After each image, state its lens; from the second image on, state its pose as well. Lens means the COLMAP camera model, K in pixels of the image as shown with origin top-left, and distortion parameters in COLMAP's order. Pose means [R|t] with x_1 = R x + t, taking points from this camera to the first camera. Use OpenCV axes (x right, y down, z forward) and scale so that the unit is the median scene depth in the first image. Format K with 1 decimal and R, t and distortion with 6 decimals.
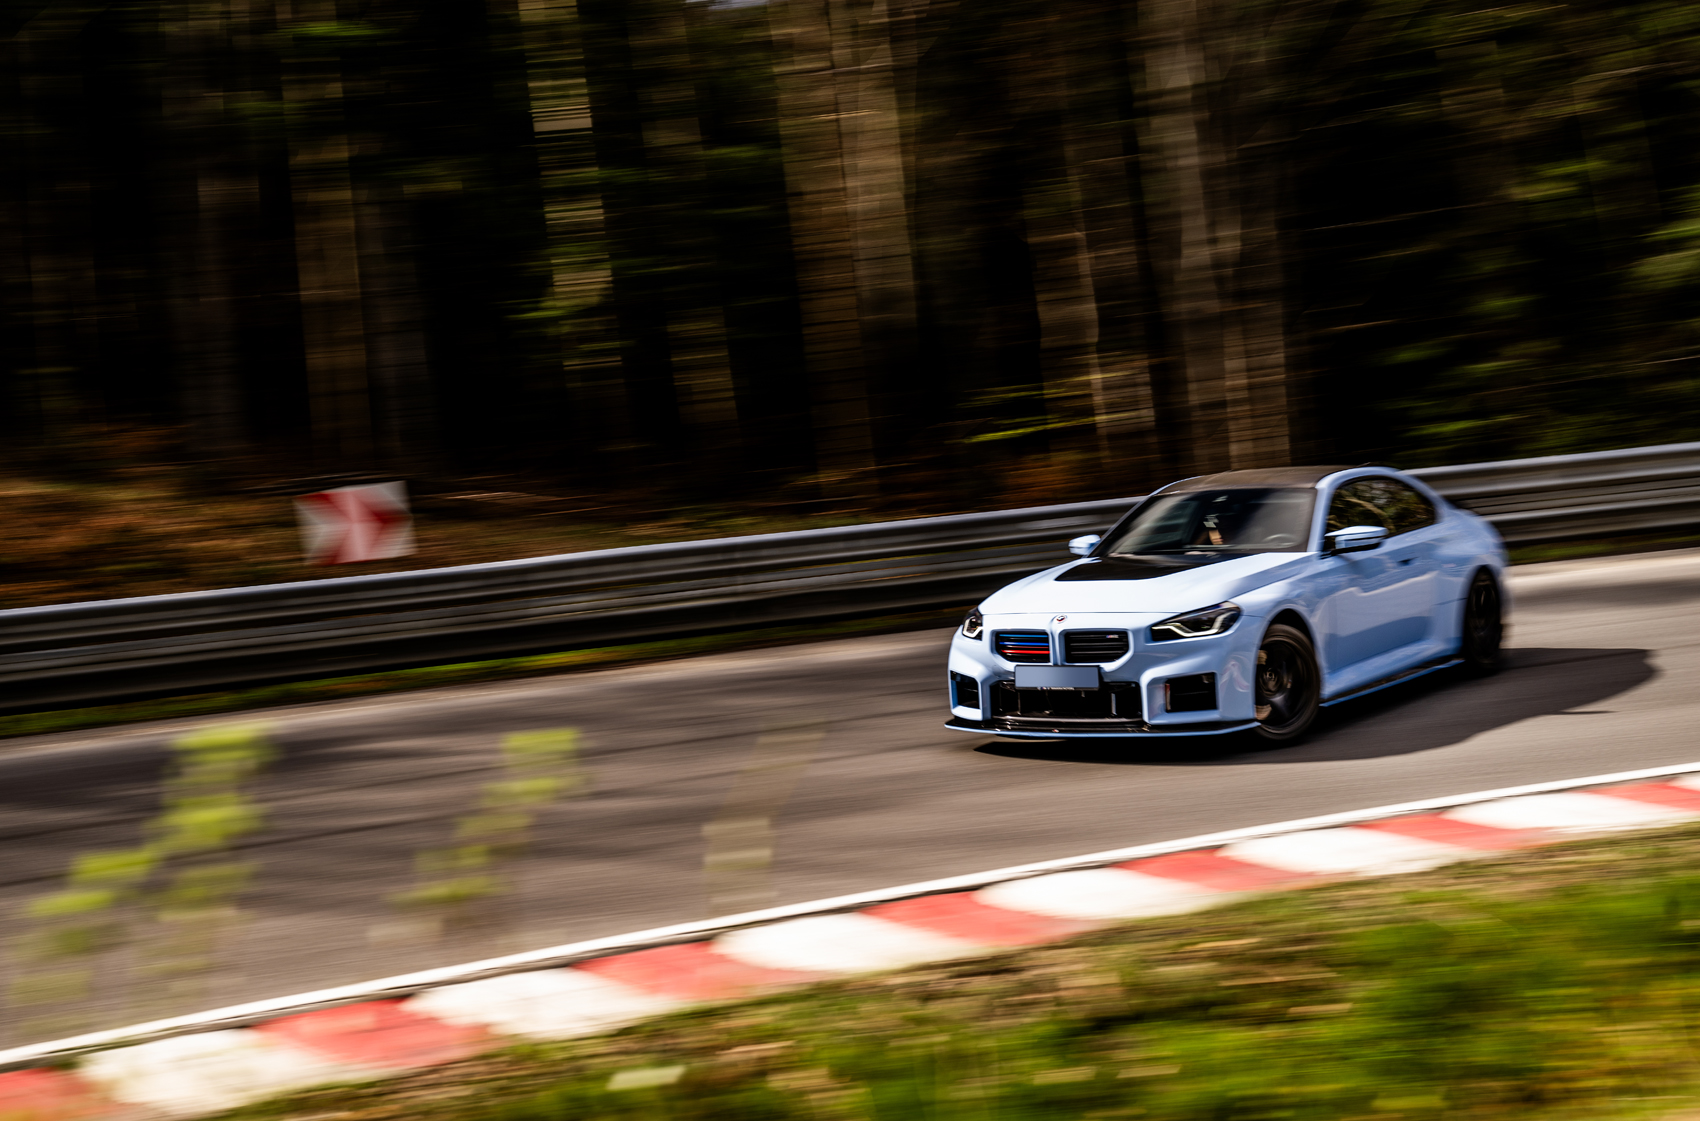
lens RADIAL K [[2151.0, 0, 848.6], [0, 2151.0, 554.0], [0, 0, 1]] dist [0.133674, 0.000000]
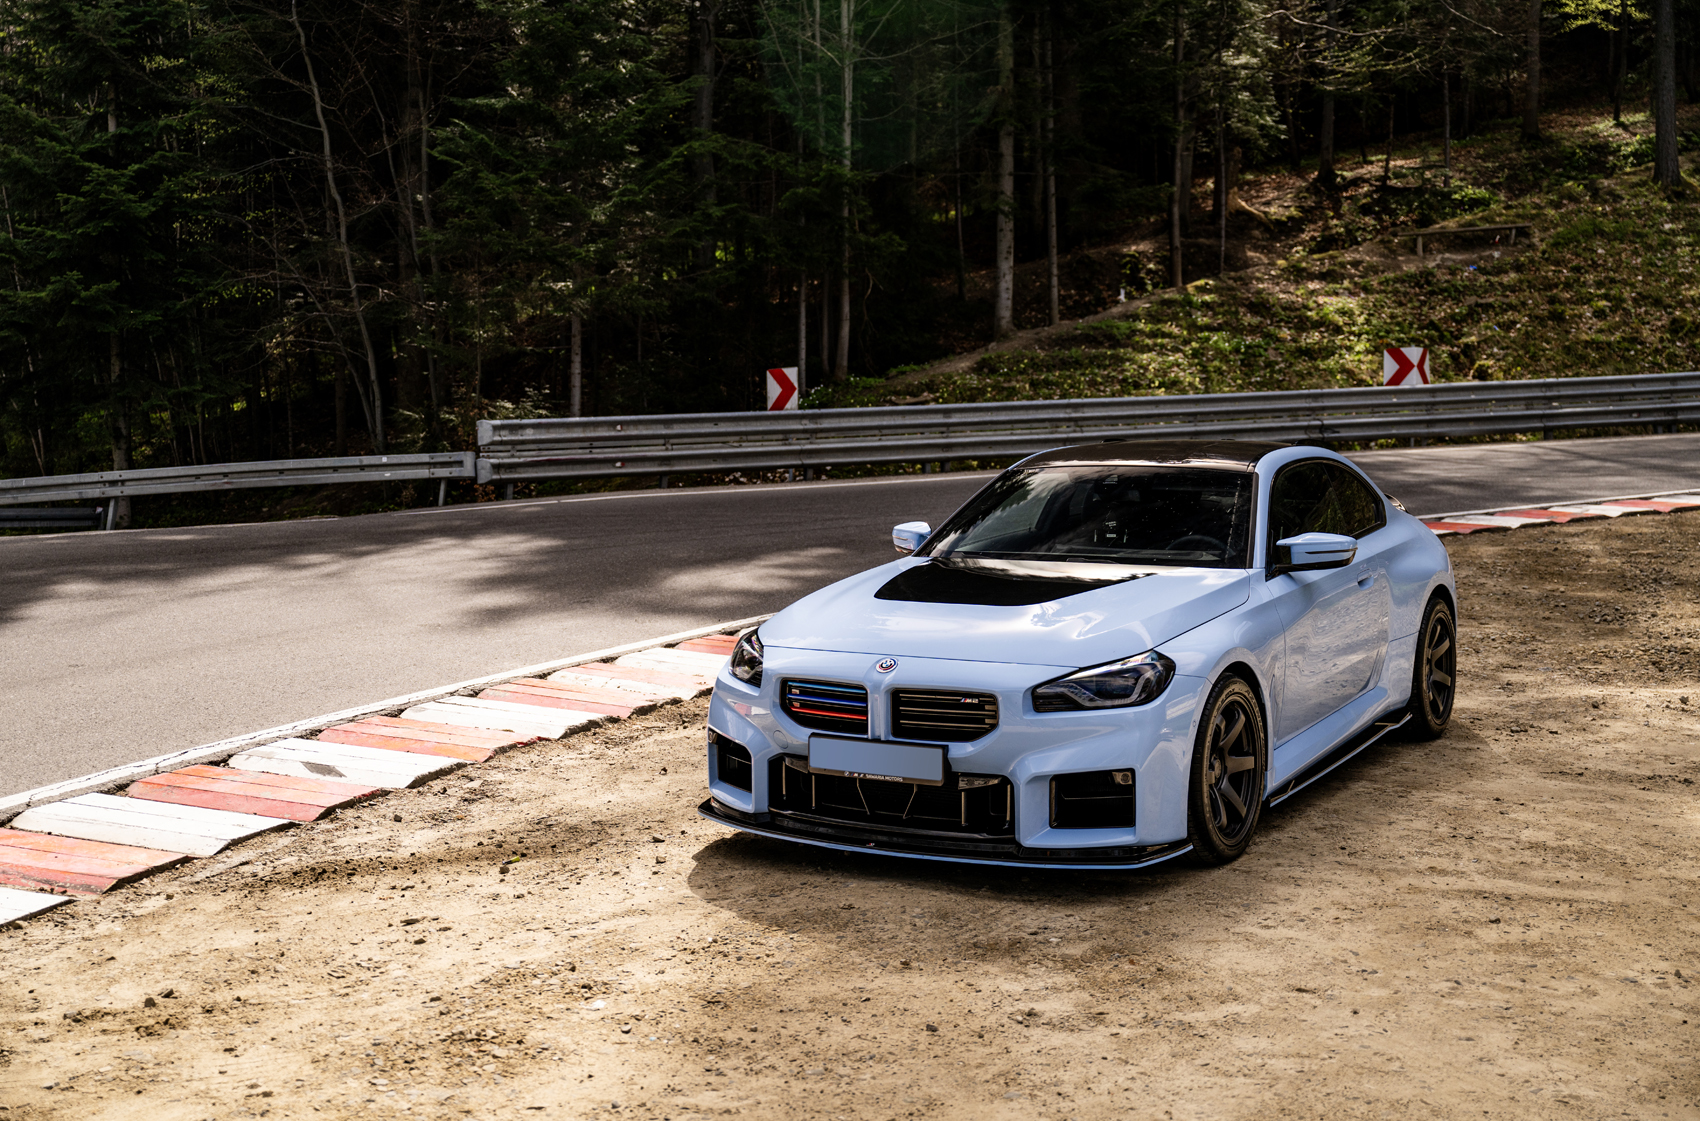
lens RADIAL K [[1939.1, 0, 857.6], [0, 1939.1, 556.3], [0, 0, 1]] dist [-0.000556, 0.000000]
pose [[0.992258, 0.043582, 0.116299, 0.022829], [-0.048072, 0.998192, 0.036092, -0.021715], [-0.114516, -0.041404, 0.992558, 0.443536]]
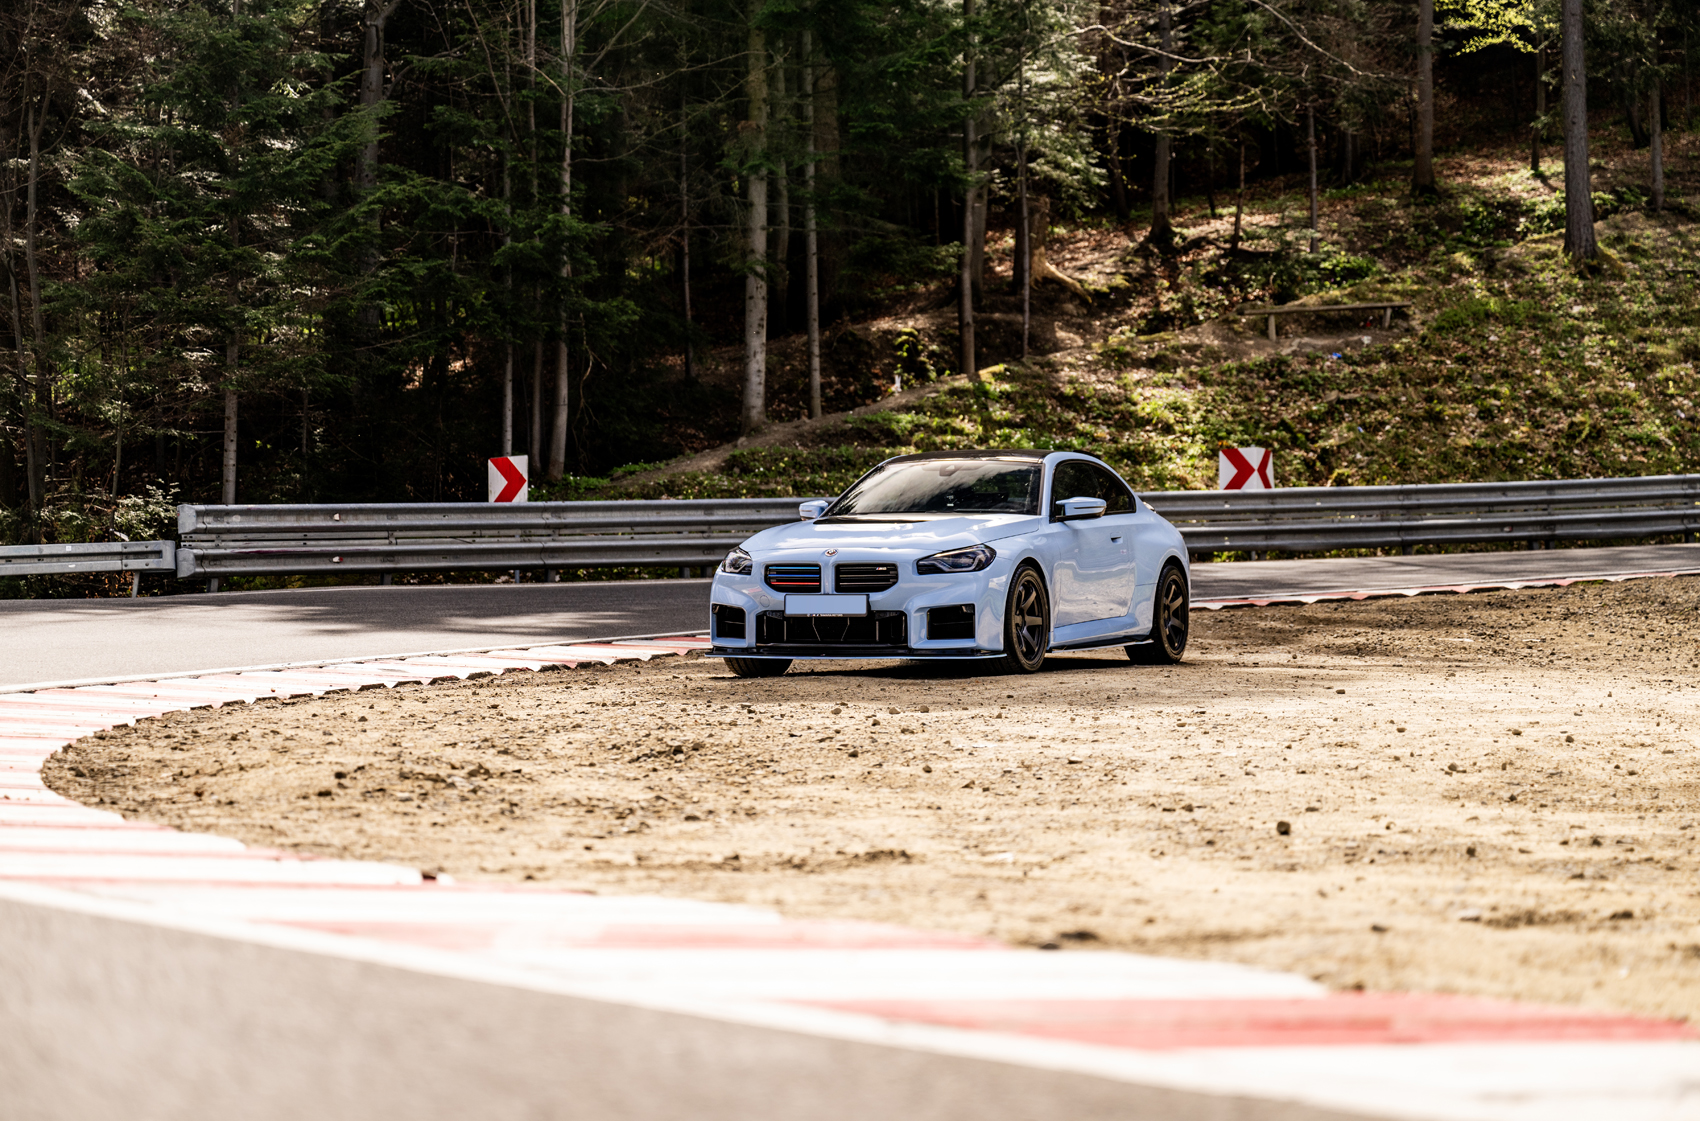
lens RADIAL K [[3567.9, 0, 850.3], [0, 3567.9, 562.9], [0, 0, 1]] dist [-0.006918, 0.000000]
pose [[0.967689, 0.063424, 0.244040, -0.329861], [-0.049948, 0.996886, -0.061022, 0.144033], [-0.247150, 0.046861, 0.967843, -0.736762]]
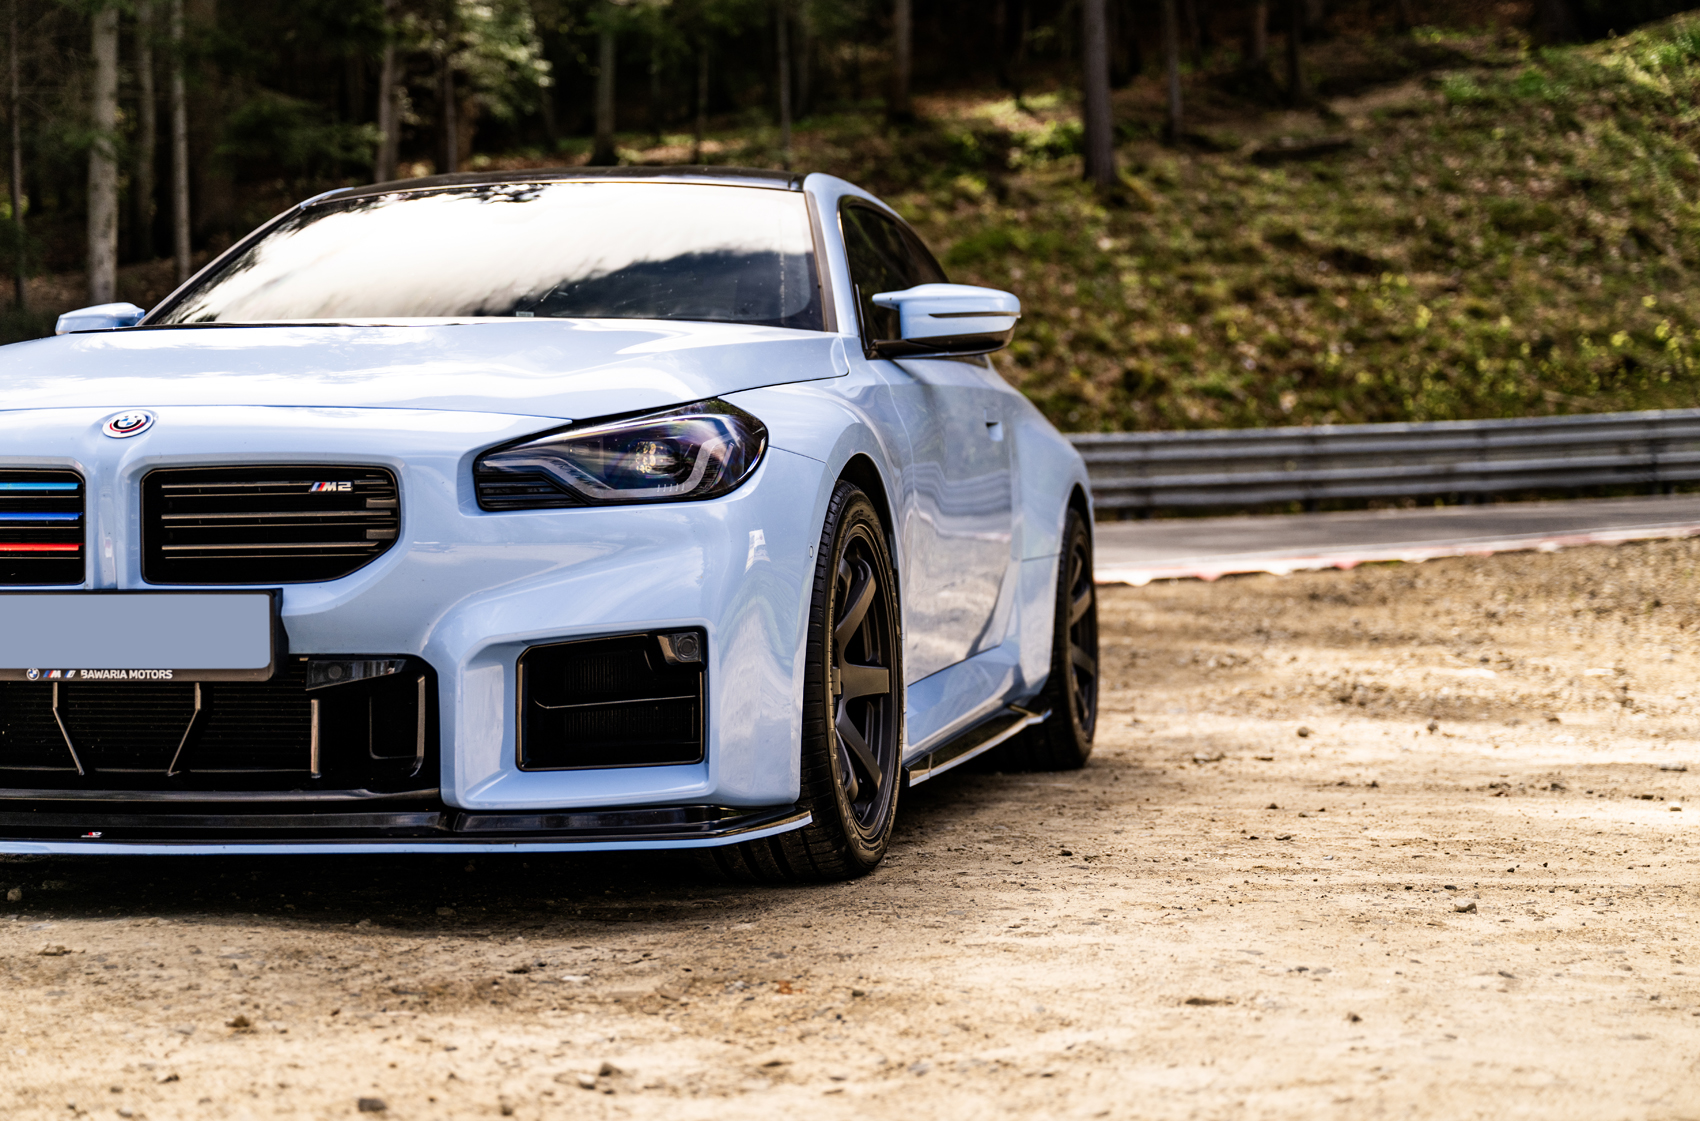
lens RADIAL K [[3003.4, 0, 850.4], [0, 3003.4, 565.4], [0, 0, 1]] dist [-0.008086, 0.000000]
pose [[0.899103, 0.061279, 0.433427, 0.016827], [-0.036239, 0.997174, -0.065809, 0.069350], [-0.436235, 0.043462, 0.898783, 0.620192]]
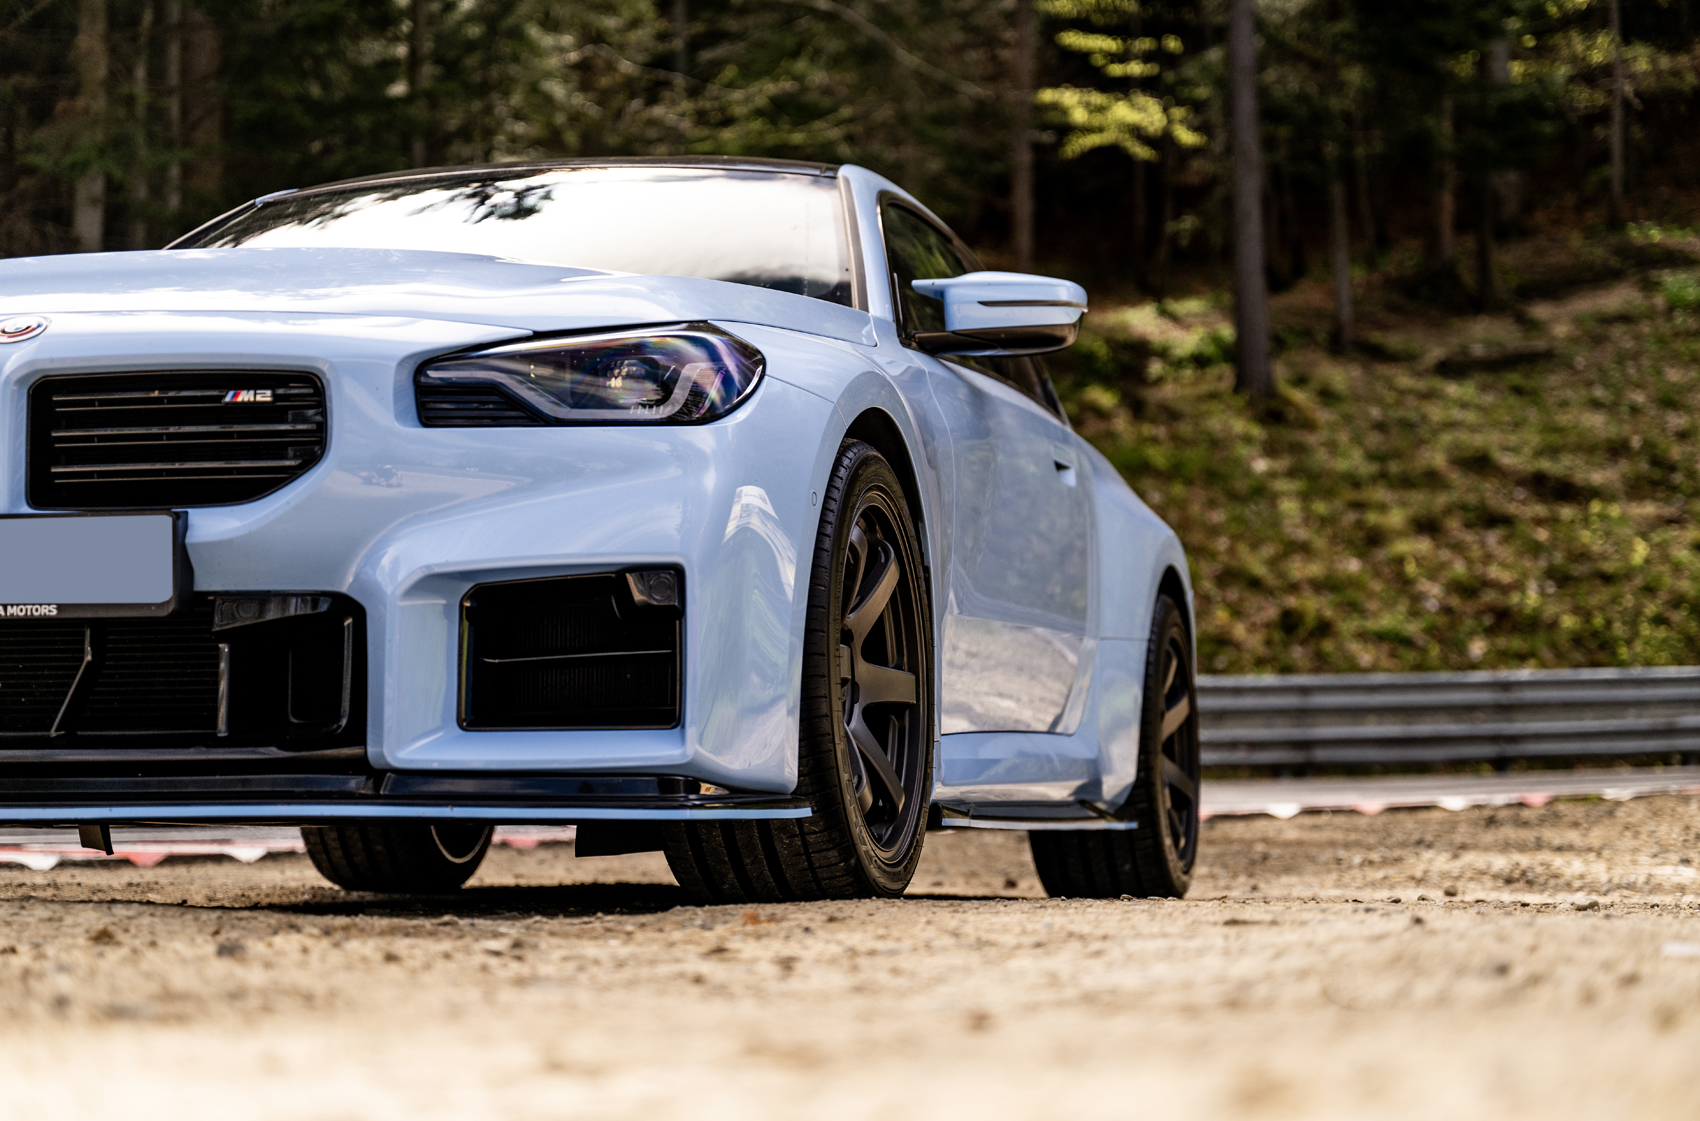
lens RADIAL K [[3567.9, 0, 846.7], [0, 3567.9, 560.1], [0, 0, 1]] dist [-0.006918, 0.000000]
pose [[0.912958, 0.105764, 0.394109, 0.030176], [-0.046790, 0.986589, -0.156376, 0.111029], [-0.405363, 0.124324, 0.905663, 0.615298]]
